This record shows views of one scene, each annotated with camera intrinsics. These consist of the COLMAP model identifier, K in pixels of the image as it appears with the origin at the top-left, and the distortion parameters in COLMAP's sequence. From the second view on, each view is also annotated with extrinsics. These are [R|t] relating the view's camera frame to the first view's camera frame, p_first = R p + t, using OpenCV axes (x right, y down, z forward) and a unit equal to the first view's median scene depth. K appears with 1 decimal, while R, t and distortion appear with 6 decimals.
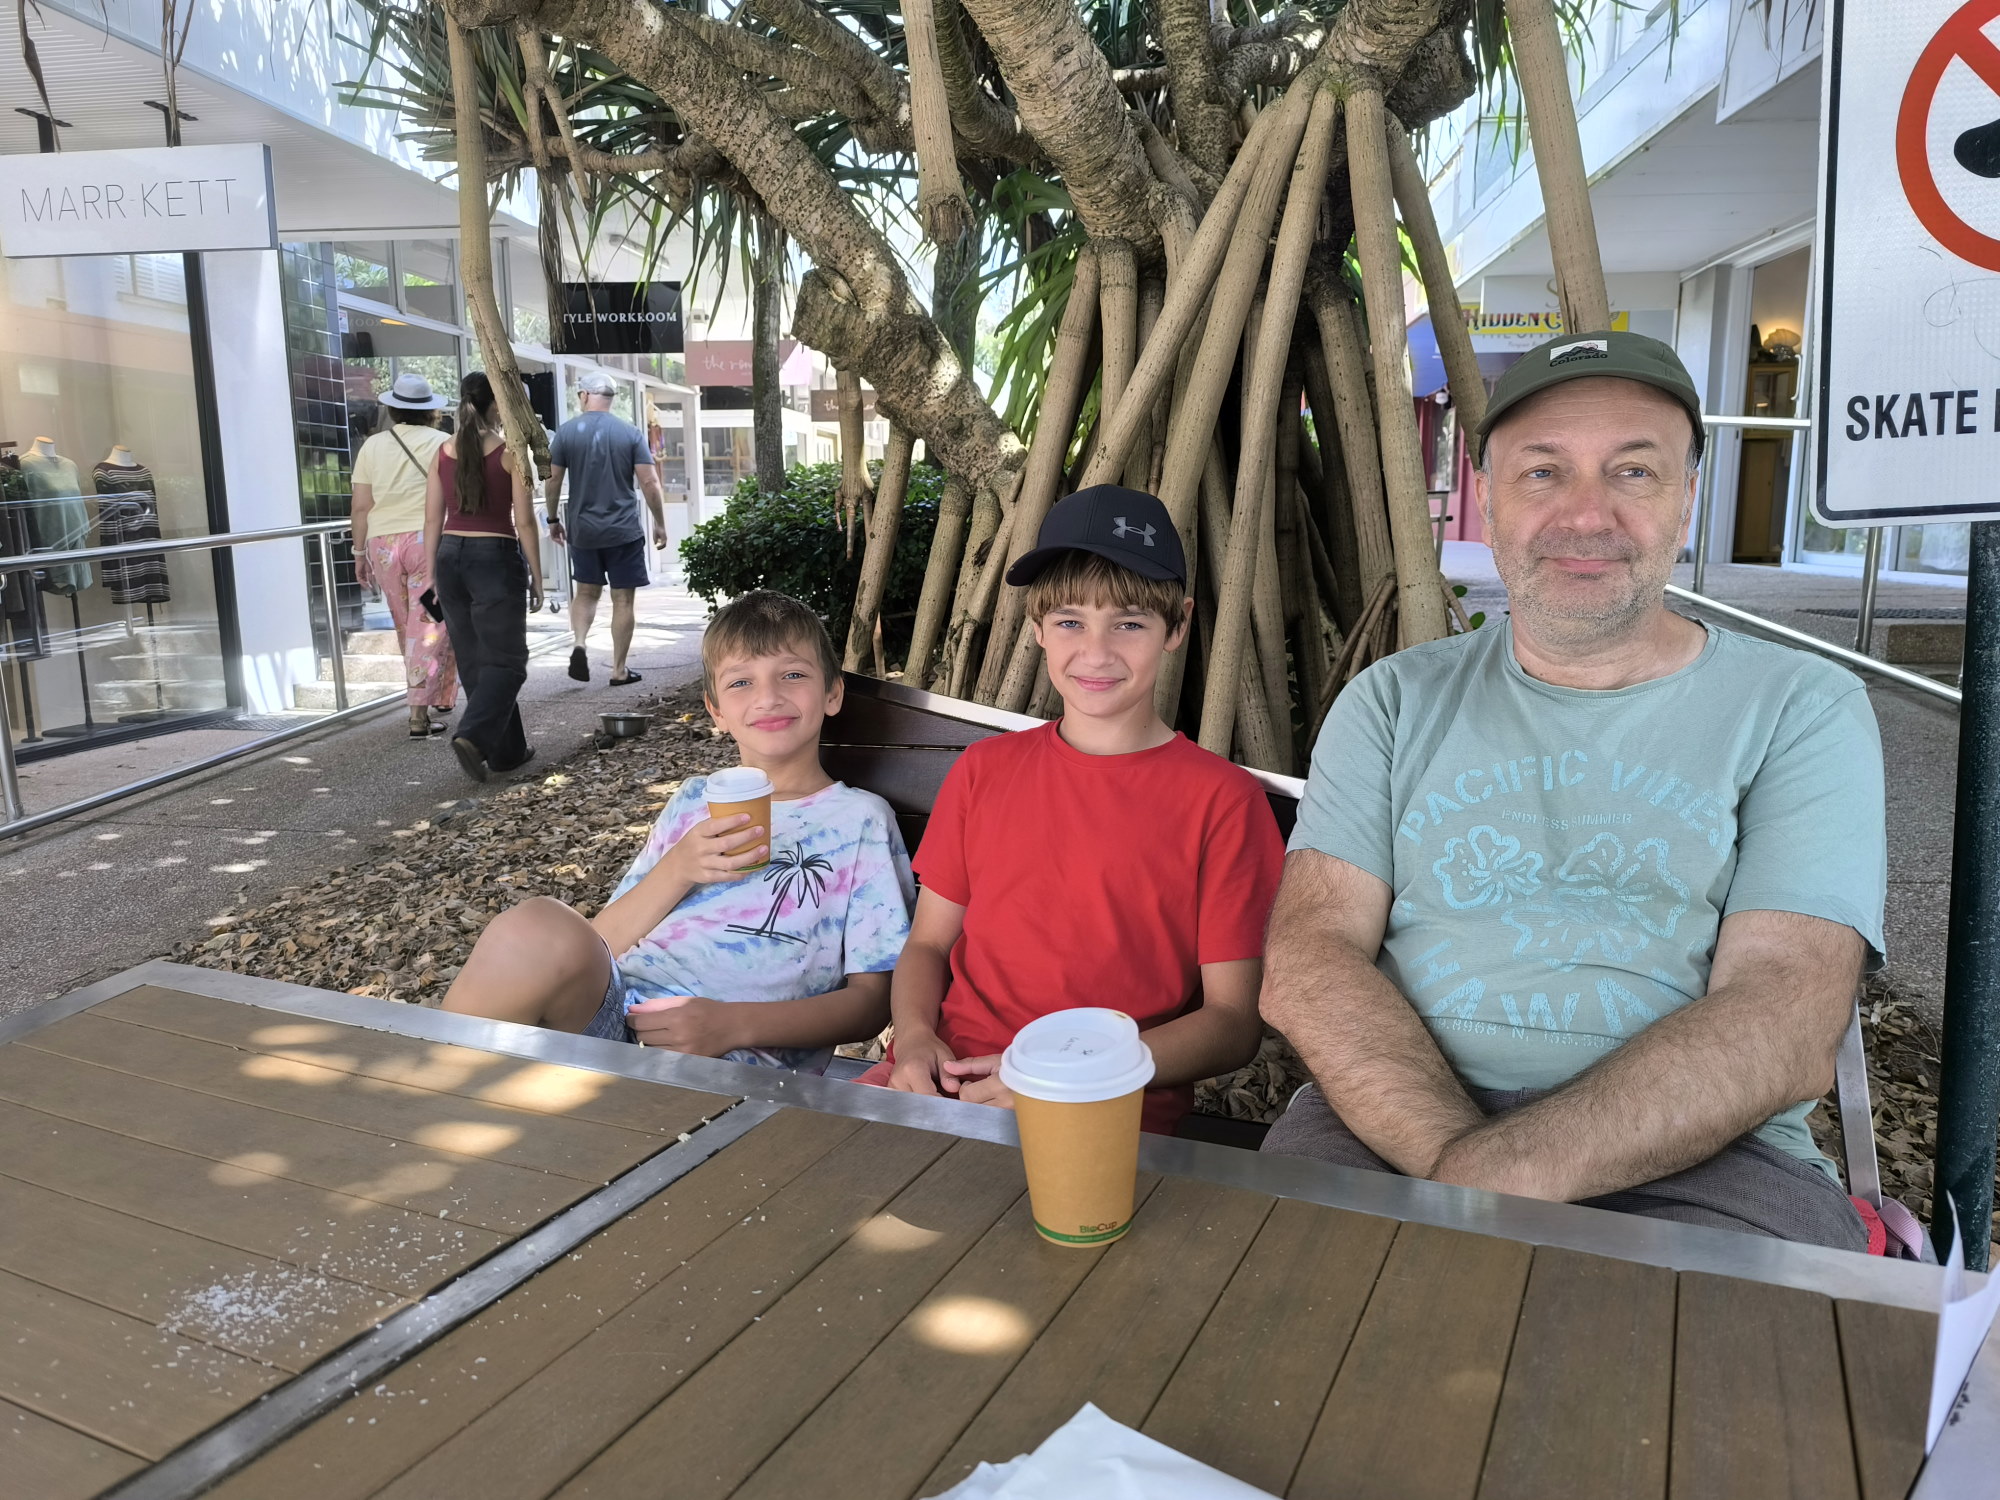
lens RADIAL K [[1411.6, 0, 991.4], [0, 1411.6, 746.2], [0, 0, 1]] dist [0.017254, -0.014809]
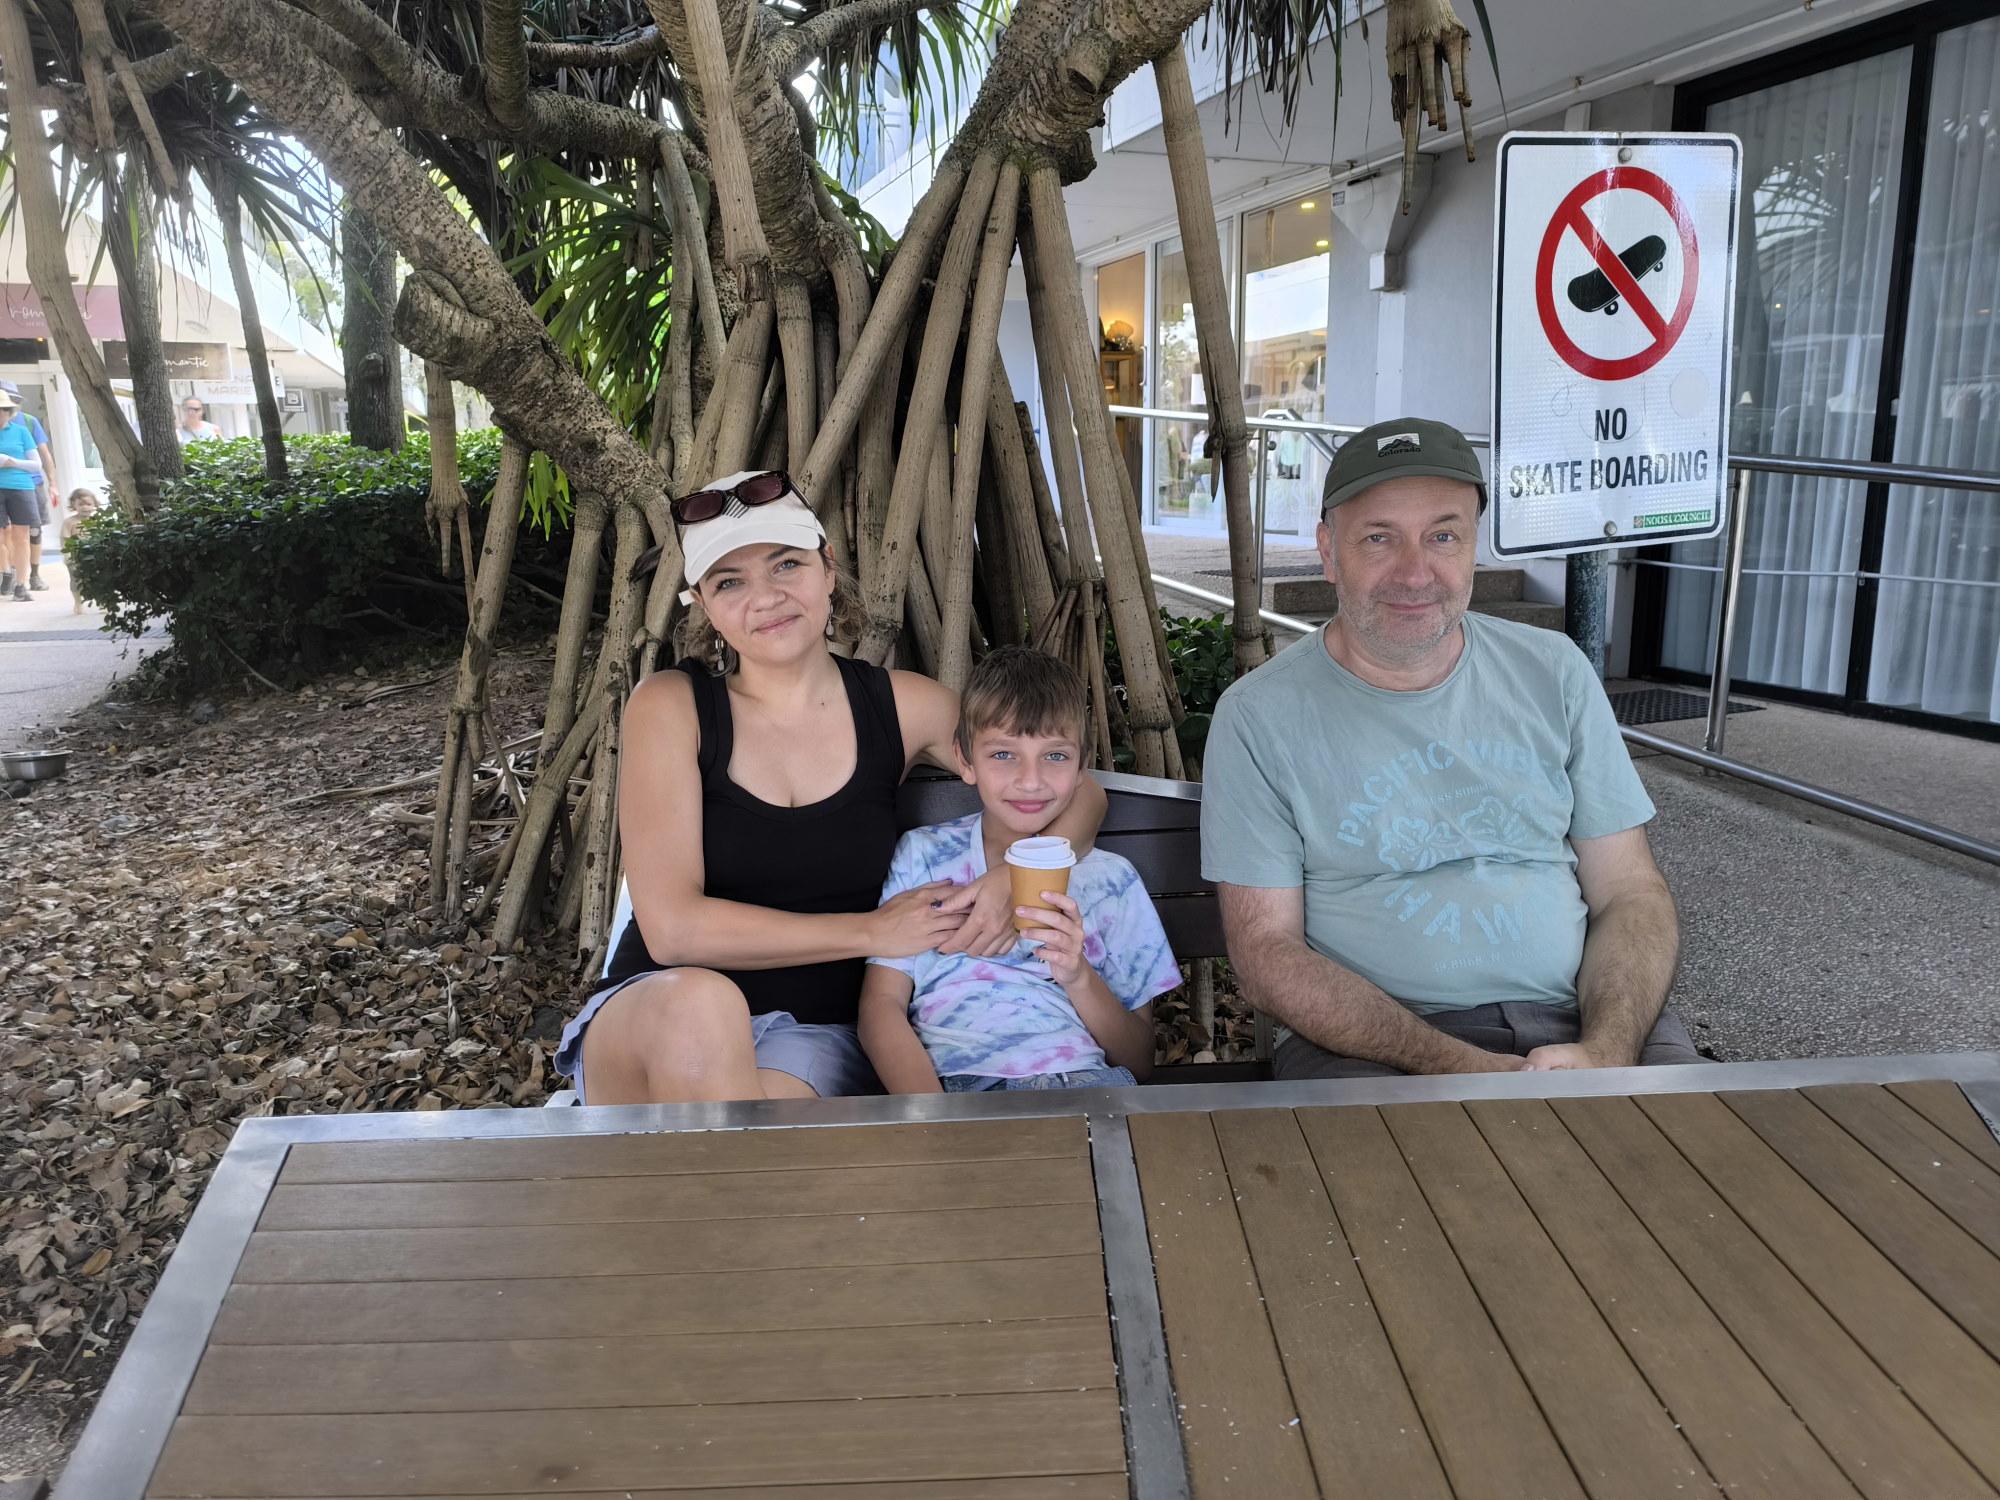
lens RADIAL K [[1411.6, 0, 999.1], [0, 1411.6, 748.8], [0, 0, 1]] dist [0.017254, -0.014809]
pose [[0.899100, -0.095441, 0.427212, -0.222978], [0.082867, 0.995405, 0.047977, -0.038349], [-0.429828, -0.007734, 0.902878, -0.016147]]
